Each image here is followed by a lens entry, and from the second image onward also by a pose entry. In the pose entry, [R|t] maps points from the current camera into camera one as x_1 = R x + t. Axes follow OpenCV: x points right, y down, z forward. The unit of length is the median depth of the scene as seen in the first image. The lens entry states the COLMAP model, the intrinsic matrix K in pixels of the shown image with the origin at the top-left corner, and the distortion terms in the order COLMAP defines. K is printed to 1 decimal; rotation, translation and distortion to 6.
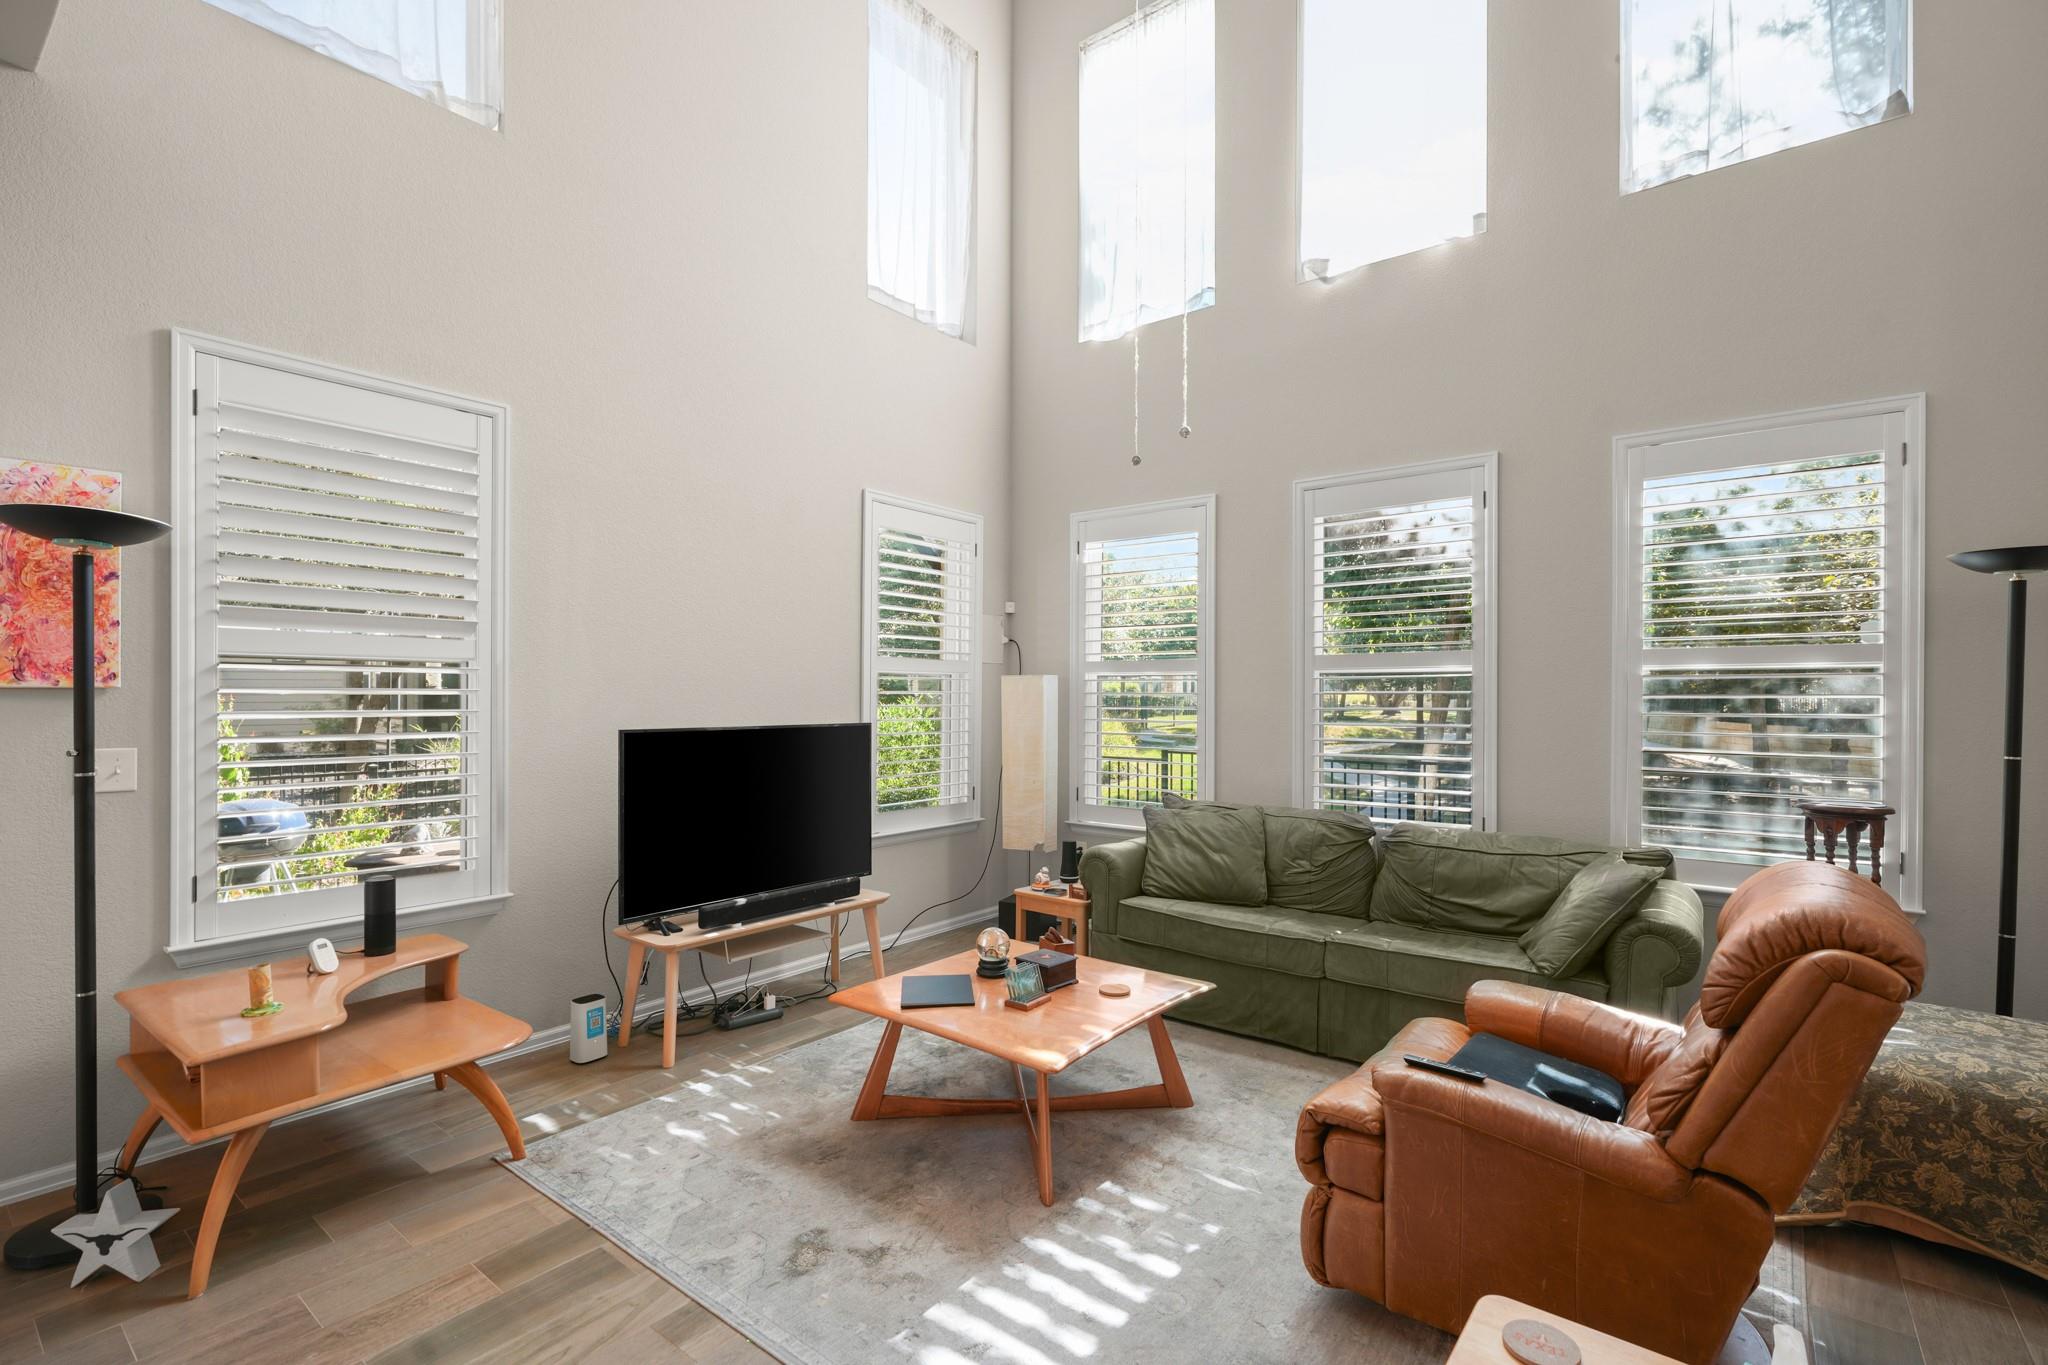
lens RADIAL K [[925.7, 0, 1025.8], [0, 925.7, 695.7], [0, 0, 1]] dist [-0.003452, 0.000548]
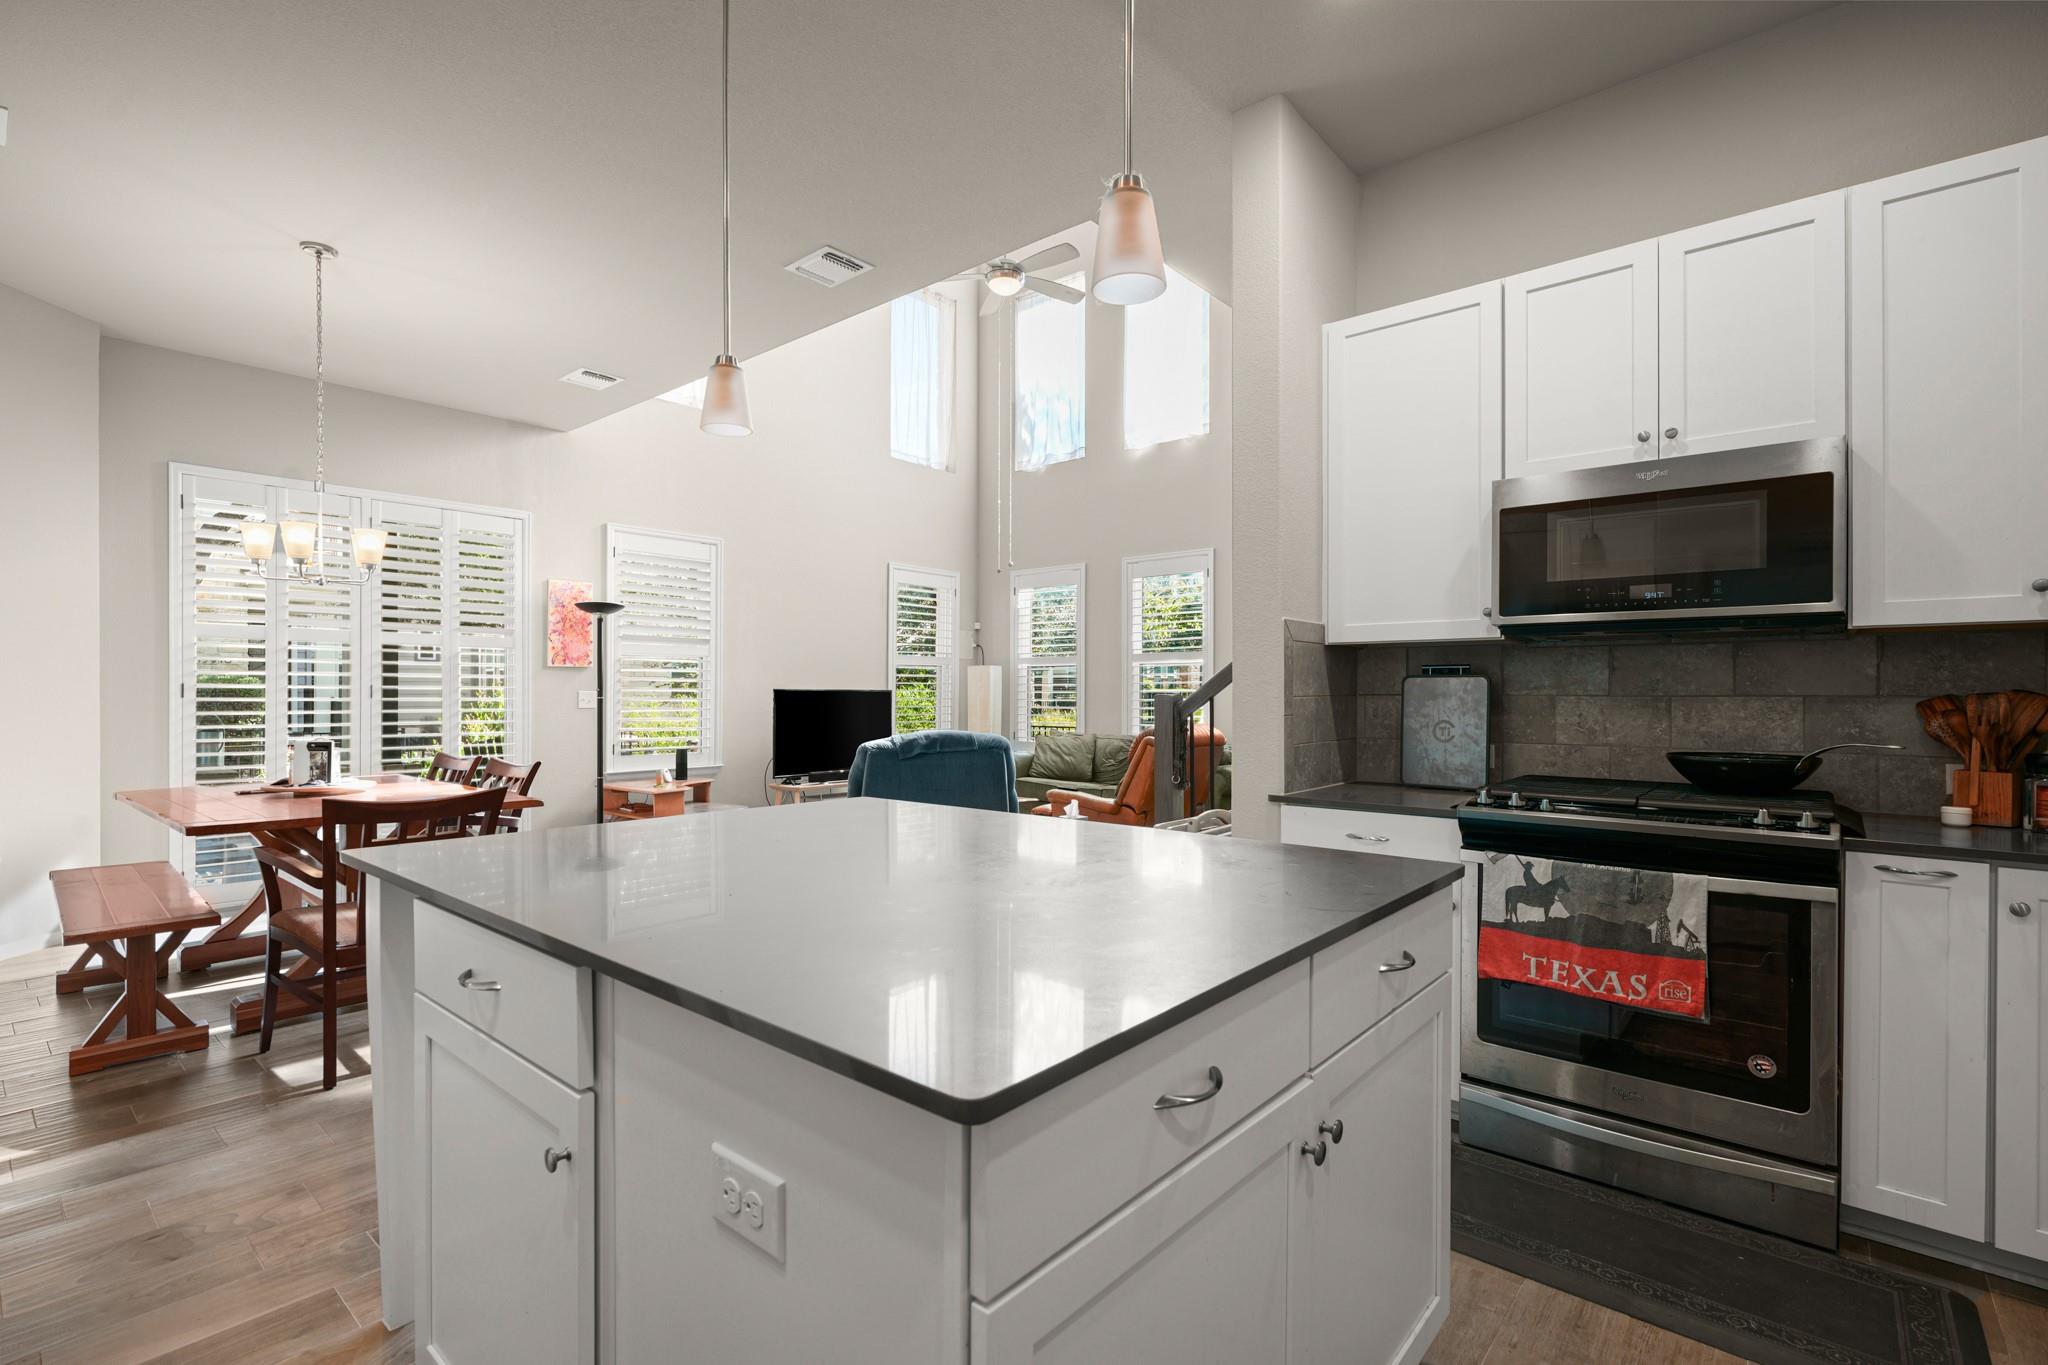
lens RADIAL K [[938.7, 0, 1026.5], [0, 938.7, 691.0], [0, 0, 1]] dist [-0.003454, -0.000094]
pose [[0.999065, 0.000268, -0.043236, 0.206483], [-0.000504, 0.999985, -0.005442, 0.044655], [0.043234, 0.005459, 0.999050, -0.978762]]
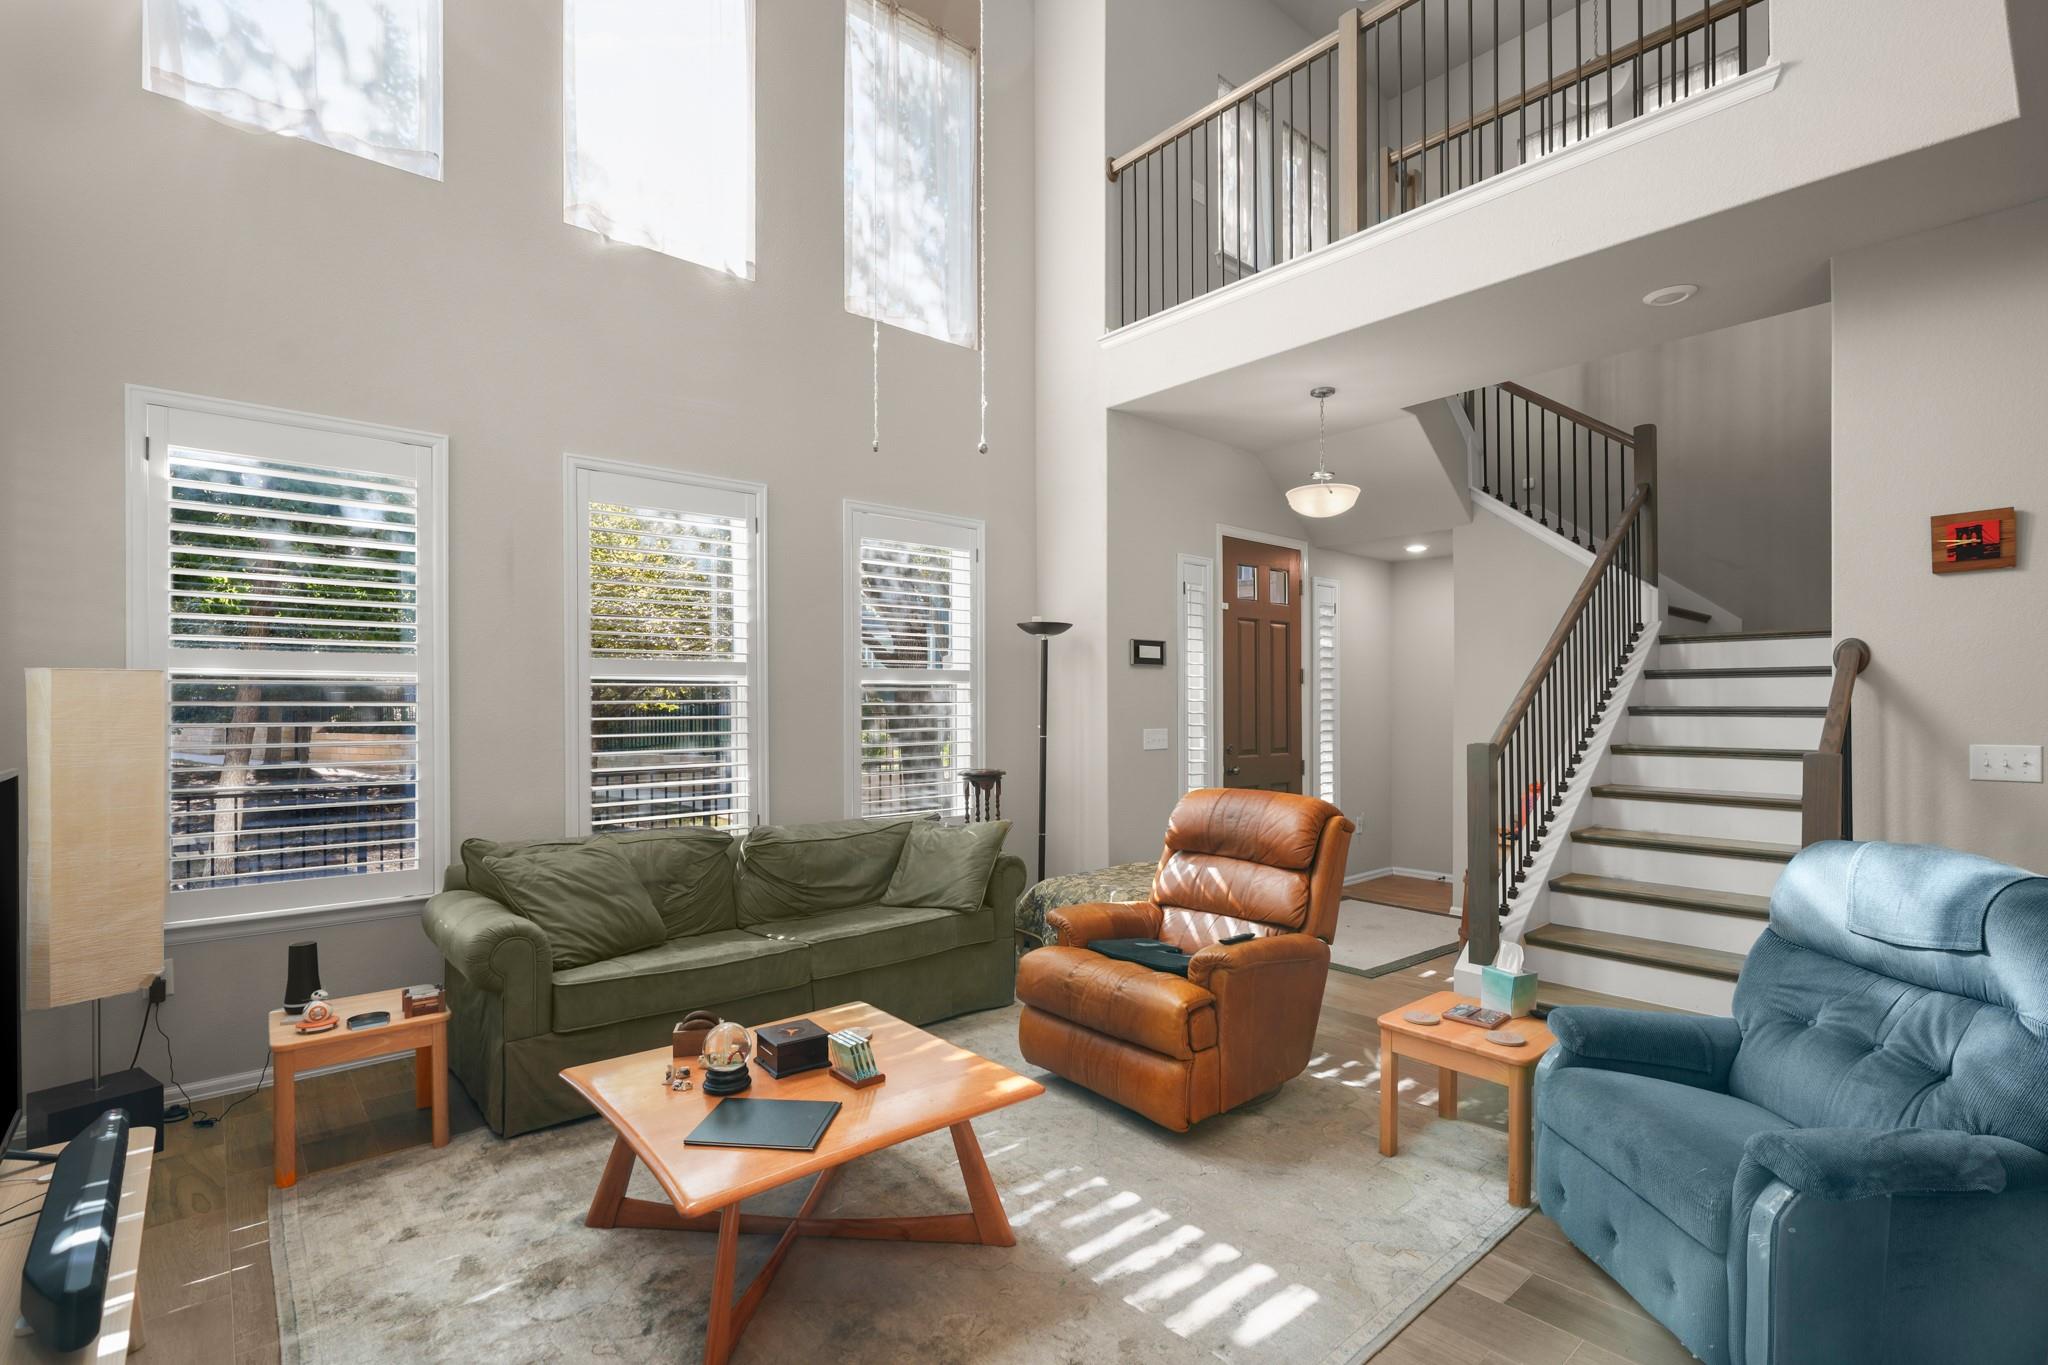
lens RADIAL K [[941.8, 0, 1024.6], [0, 941.8, 708.1], [0, 0, 1]] dist [-0.001496, -0.000314]
pose [[0.197981, -0.009472, 0.980160, -0.548297], [0.003958, 0.999953, 0.008864, -0.003908], [-0.980198, 0.002125, 0.198010, 0.475023]]
